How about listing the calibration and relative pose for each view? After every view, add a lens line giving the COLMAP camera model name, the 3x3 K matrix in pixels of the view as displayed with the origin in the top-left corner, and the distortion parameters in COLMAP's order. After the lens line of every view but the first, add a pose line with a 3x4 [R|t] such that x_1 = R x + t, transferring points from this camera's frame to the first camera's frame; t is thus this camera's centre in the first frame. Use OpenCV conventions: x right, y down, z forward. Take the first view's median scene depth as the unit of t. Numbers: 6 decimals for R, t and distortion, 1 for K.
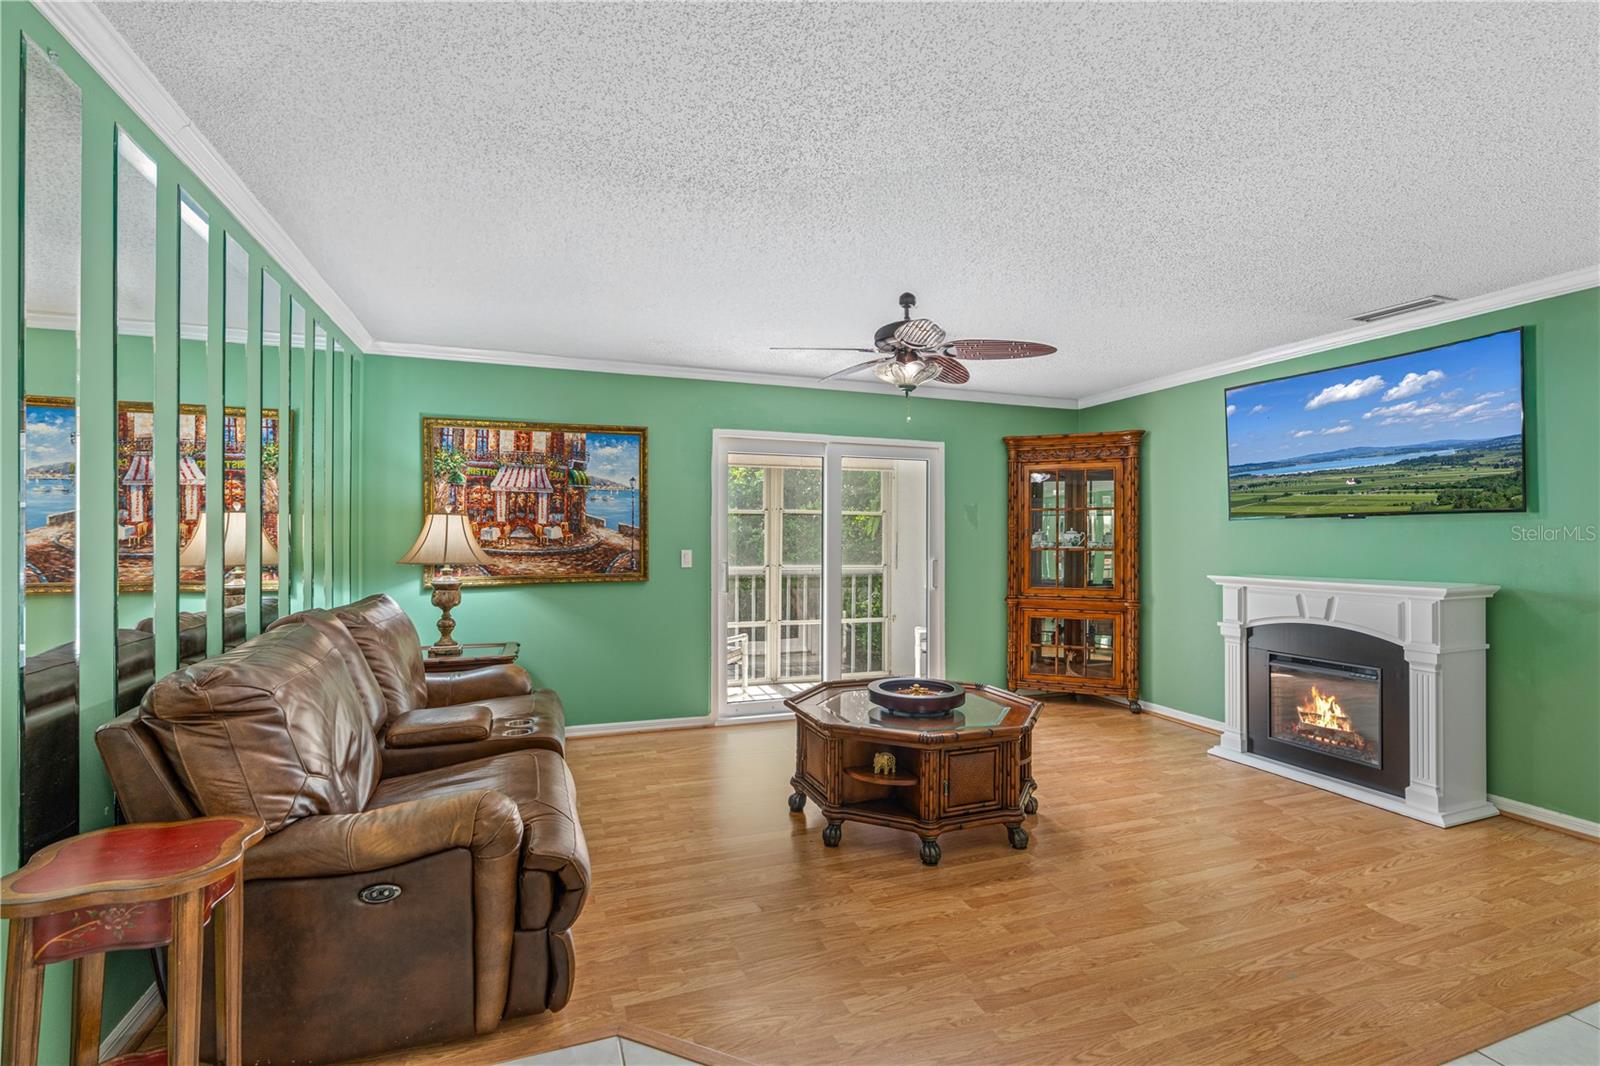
lens RADIAL K [[732.9, 0, 796.1], [0, 732.9, 536.3], [0, 0, 1]] dist [-0.009098, 0.004580]
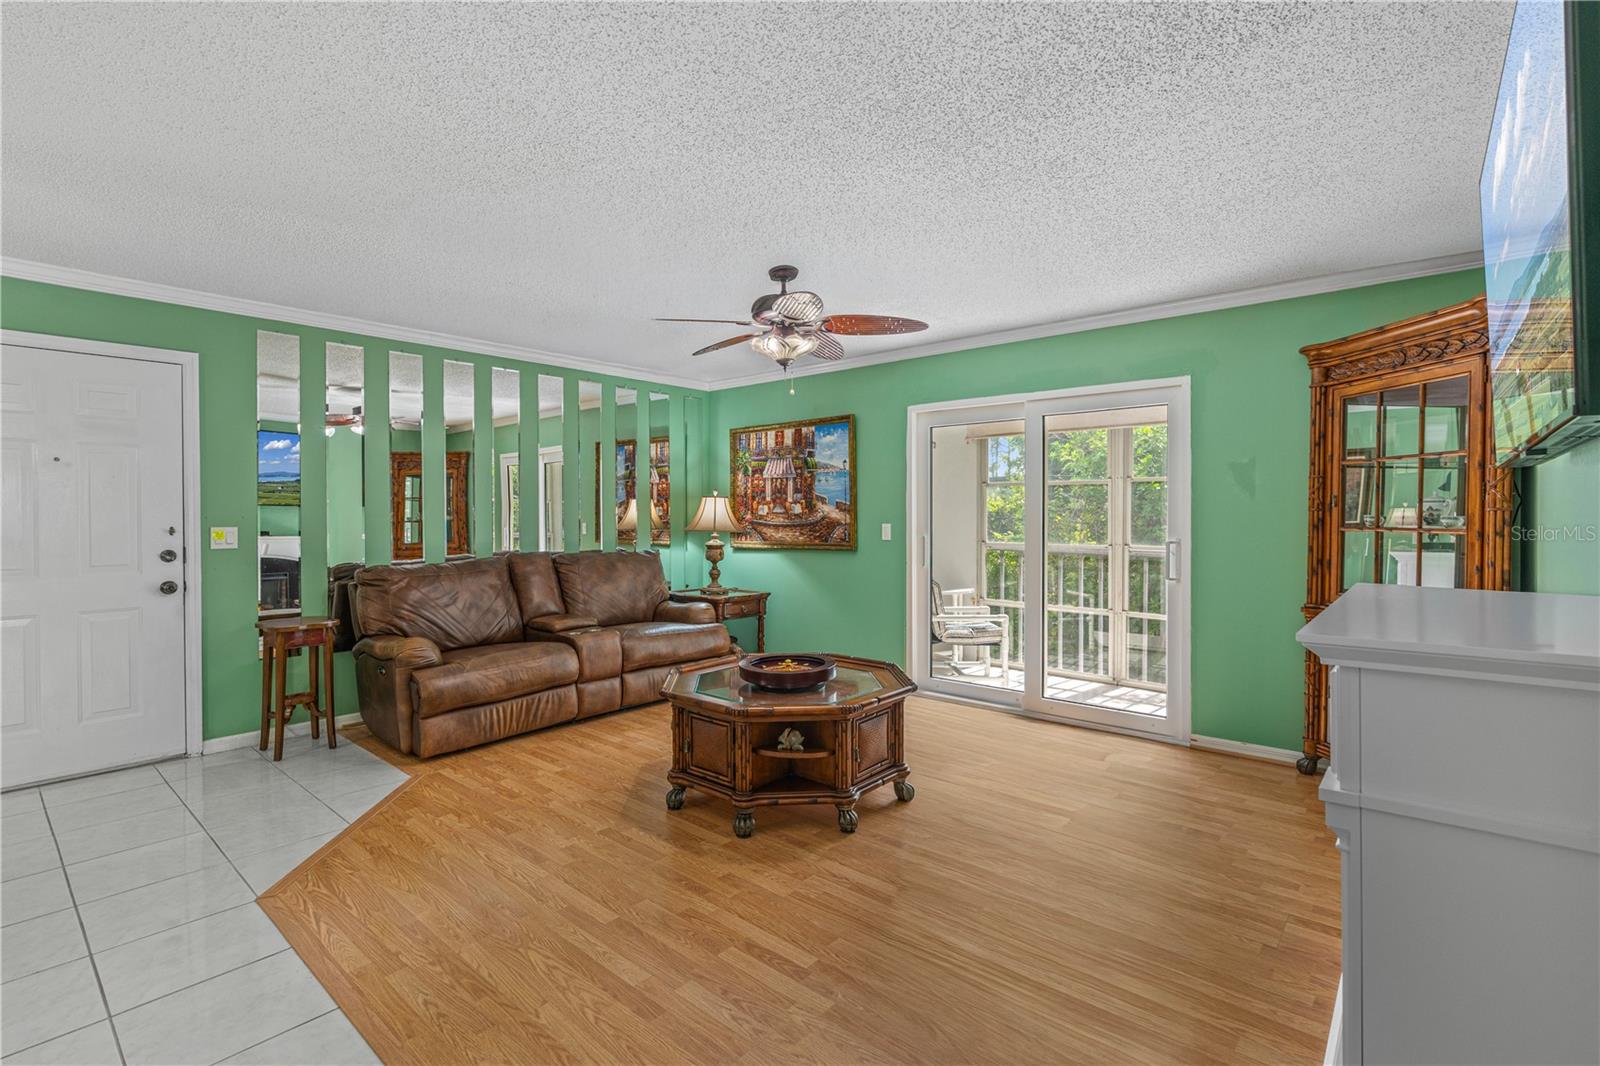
lens RADIAL K [[732.9, 0, 799.3], [0, 732.9, 521.9], [0, 0, 1]] dist [-0.009098, 0.004580]
pose [[0.481596, 0.008559, -0.876352, 0.802923], [0.005457, 0.999904, 0.012765, 0.001814], [0.876376, -0.010930, 0.481503, 0.413984]]
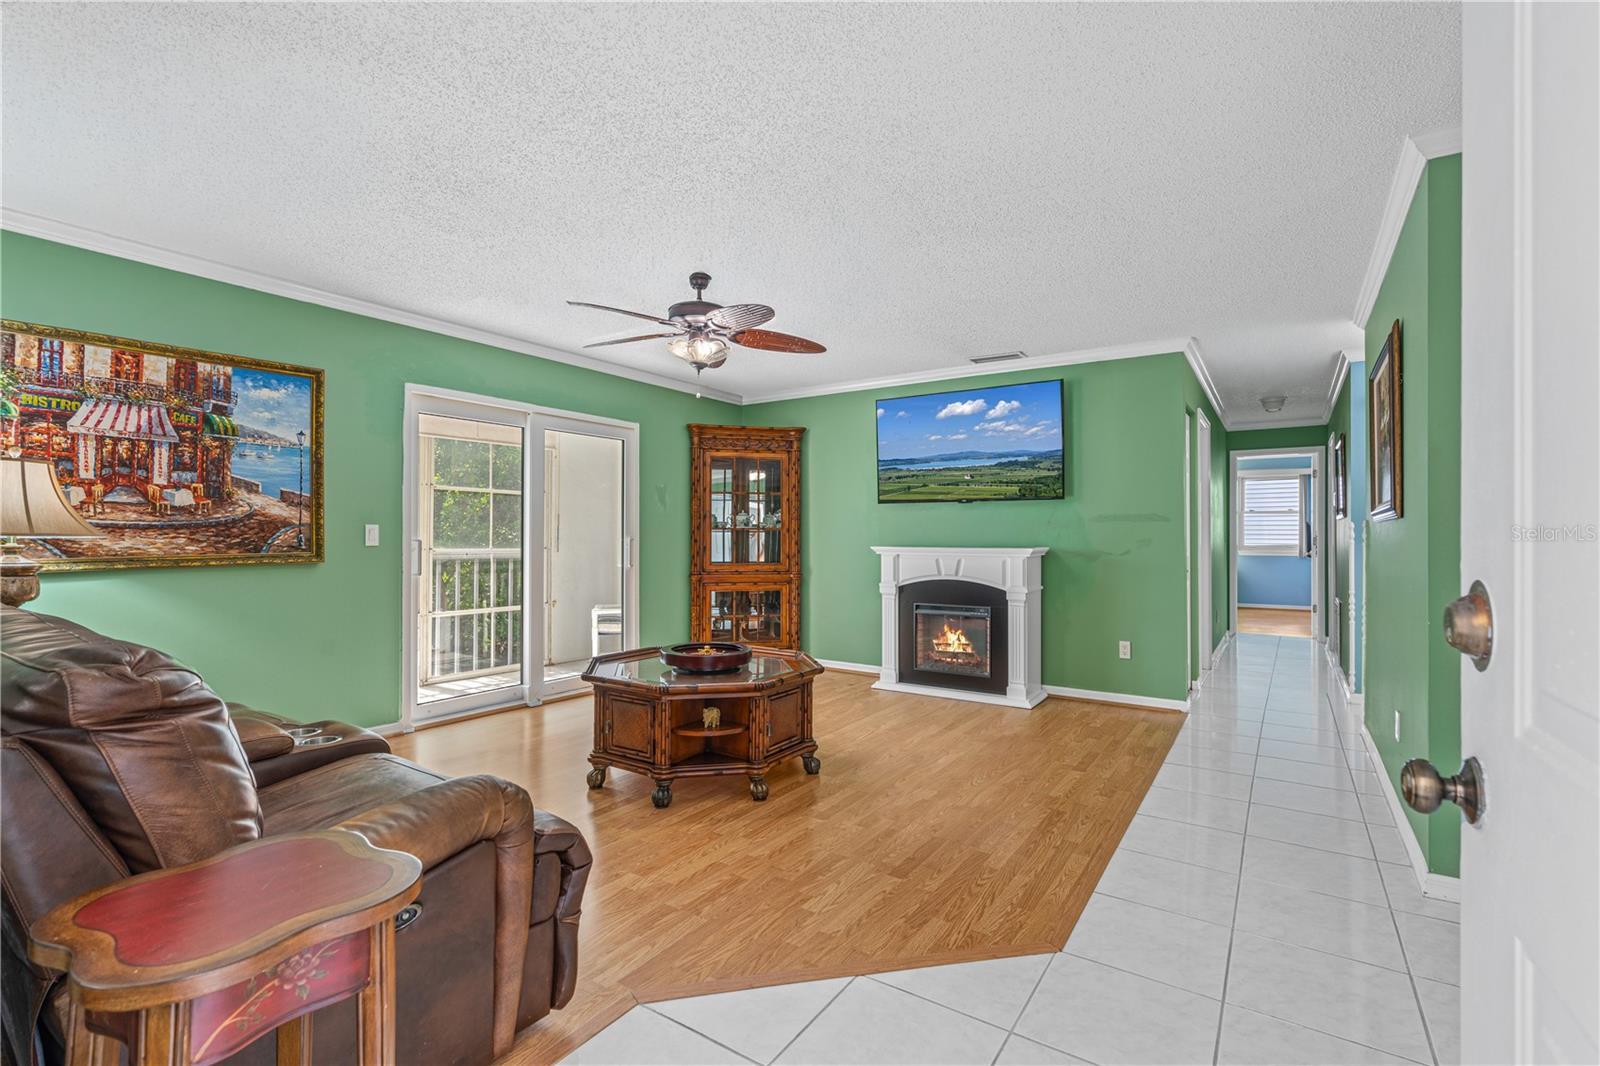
lens RADIAL K [[732.9, 0, 810.0], [0, 732.9, 534.8], [0, 0, 1]] dist [-0.009098, 0.004580]
pose [[0.805467, 0.001254, 0.592639, -0.265885], [-0.002994, 0.999994, 0.001954, 0.030096], [-0.592633, -0.003348, 0.805466, 0.044026]]
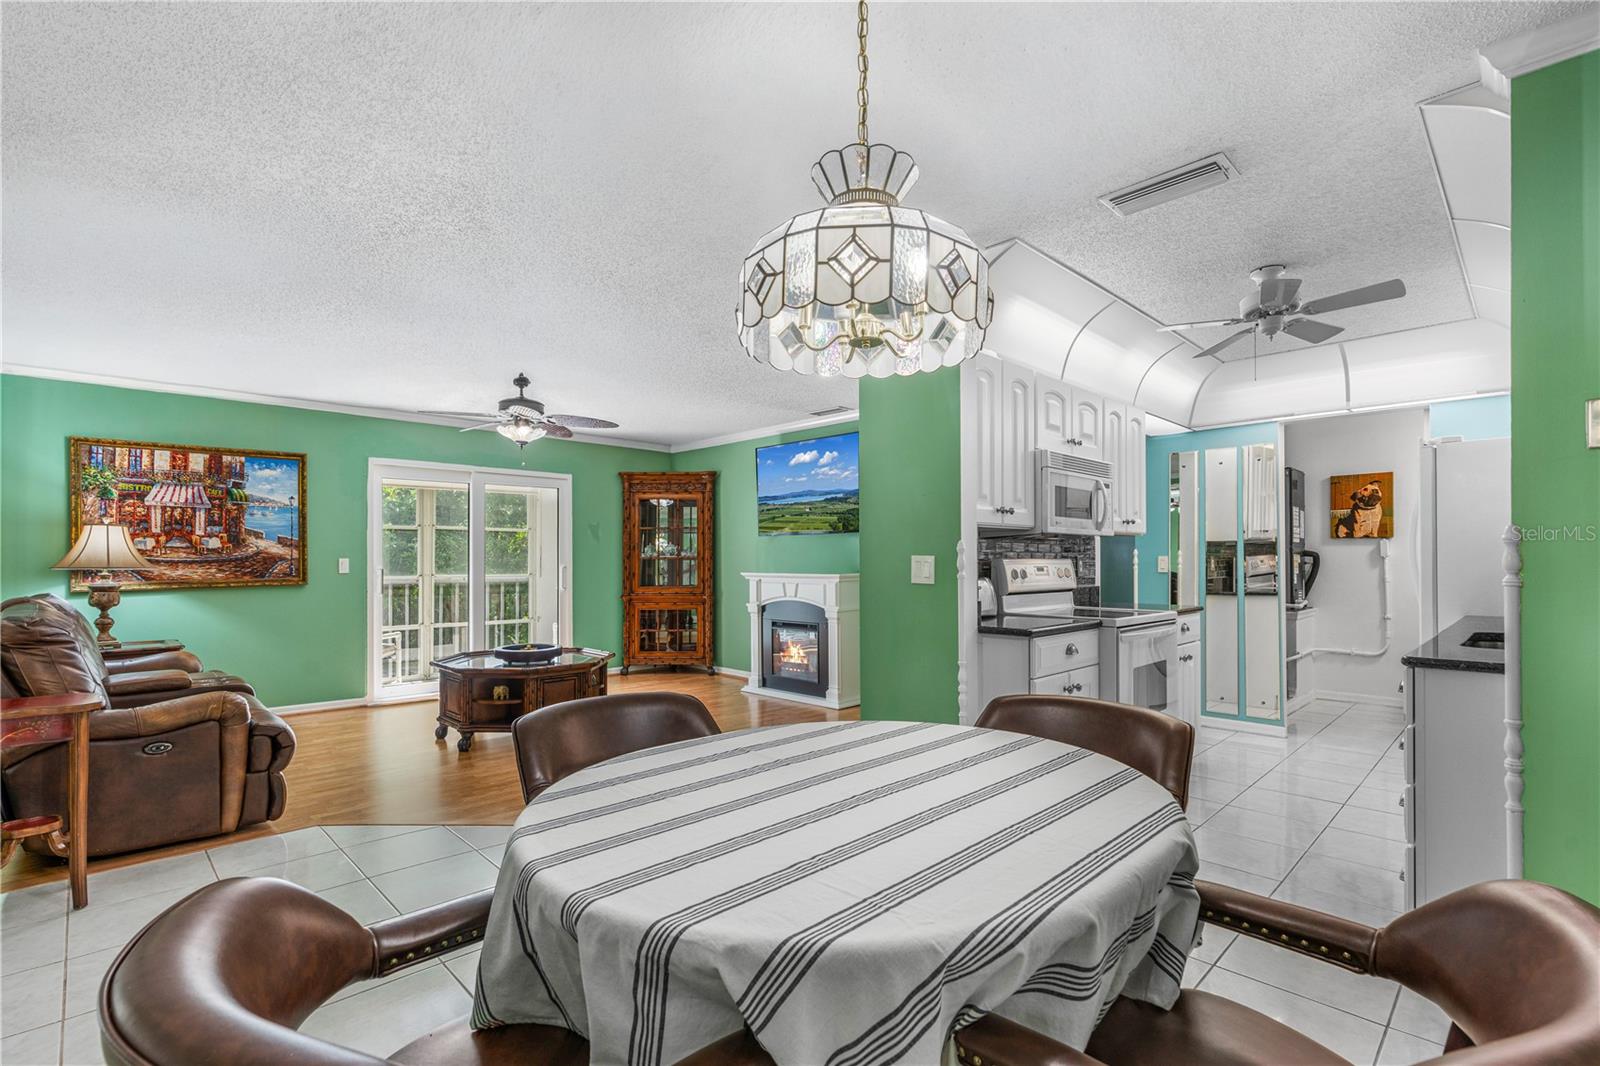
lens RADIAL K [[732.9, 0, 768.6], [0, 732.9, 557.1], [0, 0, 1]] dist [-0.009098, 0.004580]
pose [[0.921309, -0.003125, 0.388818, 0.027593], [0.002623, 0.999995, 0.001824, 0.018281], [-0.388822, -0.000660, 0.921313, -0.403512]]
